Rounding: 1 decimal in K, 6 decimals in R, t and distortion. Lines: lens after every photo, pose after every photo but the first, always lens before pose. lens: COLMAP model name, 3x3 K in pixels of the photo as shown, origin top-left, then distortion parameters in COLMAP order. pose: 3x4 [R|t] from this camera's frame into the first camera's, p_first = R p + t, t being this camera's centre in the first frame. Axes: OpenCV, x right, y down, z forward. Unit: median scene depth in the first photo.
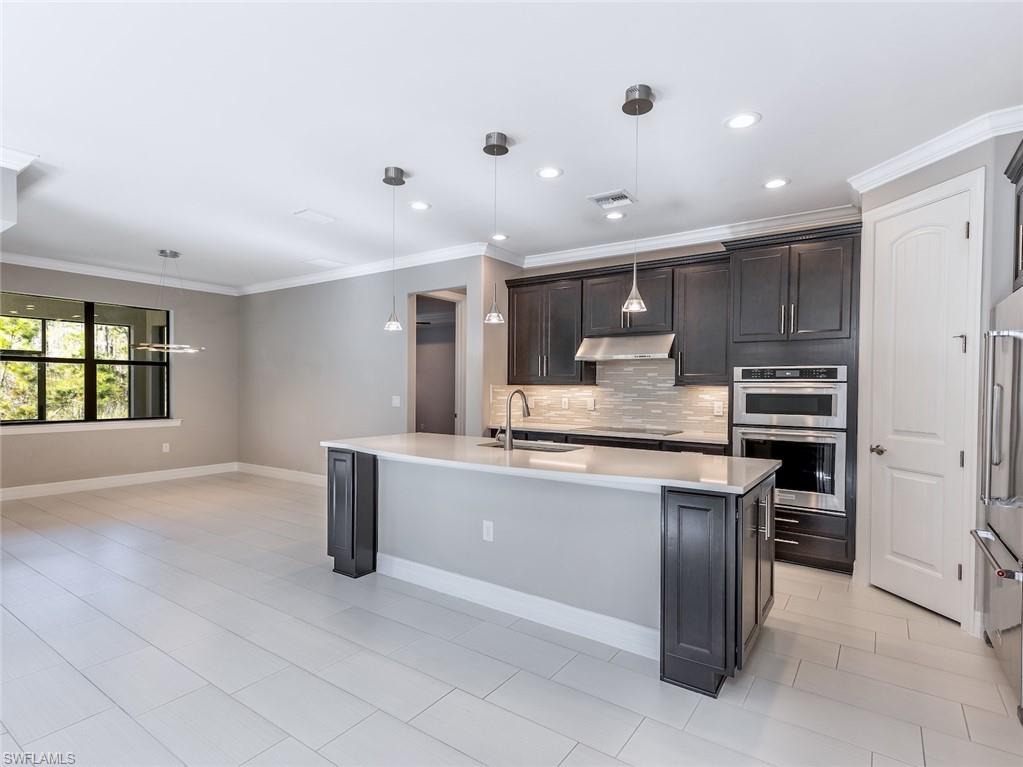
lens RADIAL K [[513.5, 0, 511.8], [0, 513.5, 396.2], [0, 0, 1]] dist [0.000091, -0.001193]
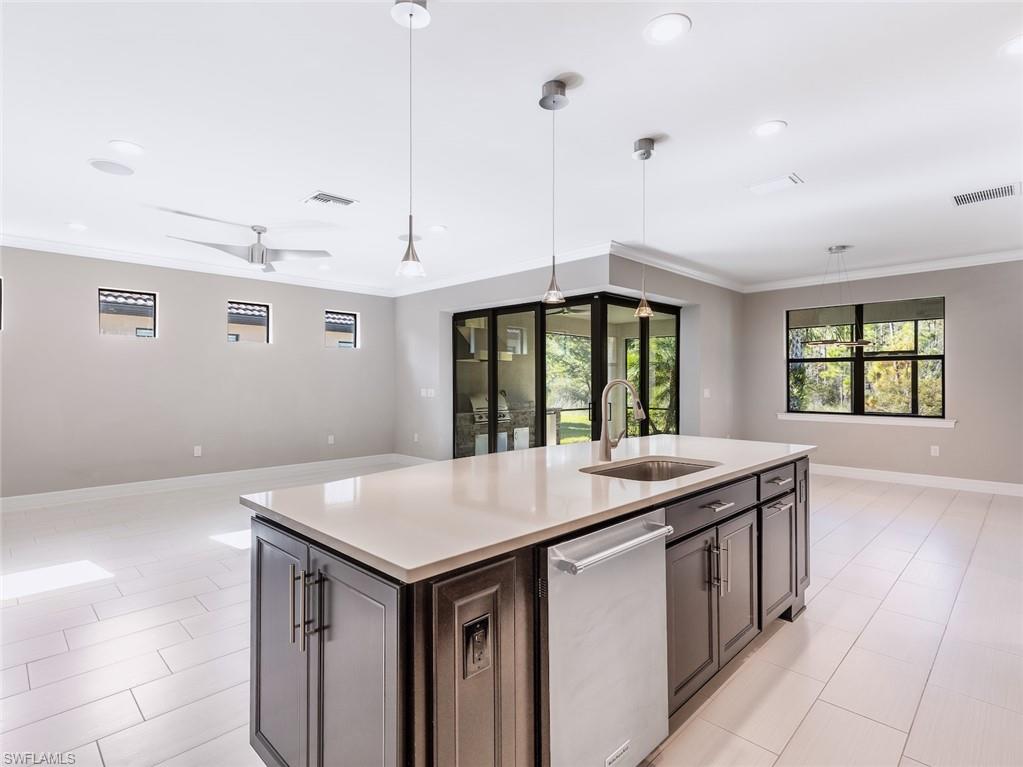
lens RADIAL K [[513.5, 0, 513.5], [0, 513.5, 381.3], [0, 0, 1]] dist [0.000091, -0.001193]
pose [[-0.195455, -0.007770, -0.980682, 0.343431], [-0.018638, 0.999817, -0.004207, -0.002287], [0.980535, 0.017455, -0.195564, 0.455927]]
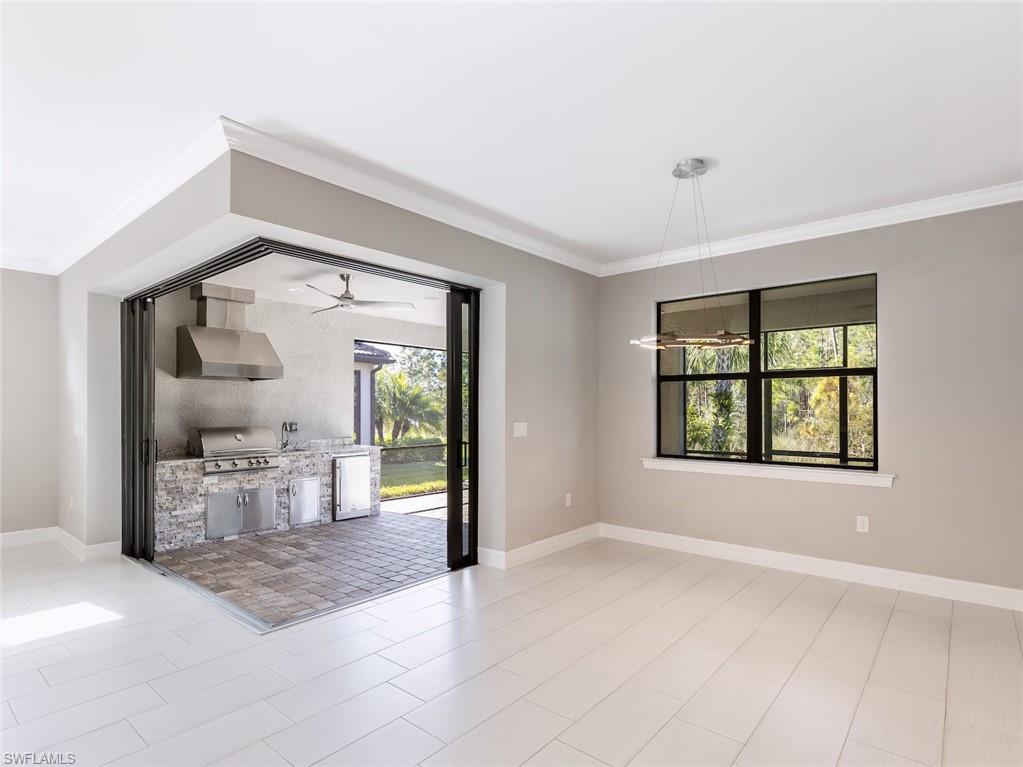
lens RADIAL K [[538.0, 0, 519.4], [0, 538.0, 407.7], [0, 0, 1]] dist [-0.002787, 0.001050]
pose [[-0.098594, -0.006937, -0.995104, -0.067072], [-0.017719, 0.999829, -0.005215, -0.013688], [0.994970, 0.017119, -0.098700, 0.691394]]
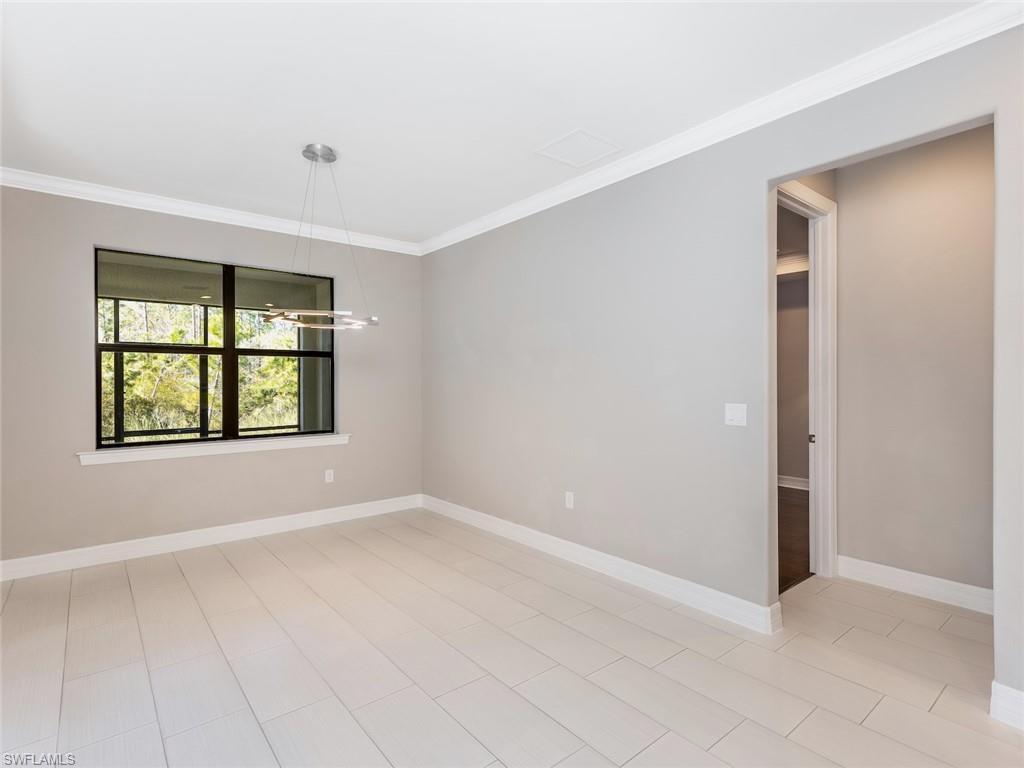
lens RADIAL K [[514.0, 0, 509.3], [0, 514.0, 386.9], [0, 0, 1]] dist [0.000091, -0.001193]
pose [[0.955735, -0.010484, -0.294041, -0.243016], [0.007993, 0.999921, -0.009670, -0.009505], [0.294119, 0.006892, 0.955744, 0.416586]]
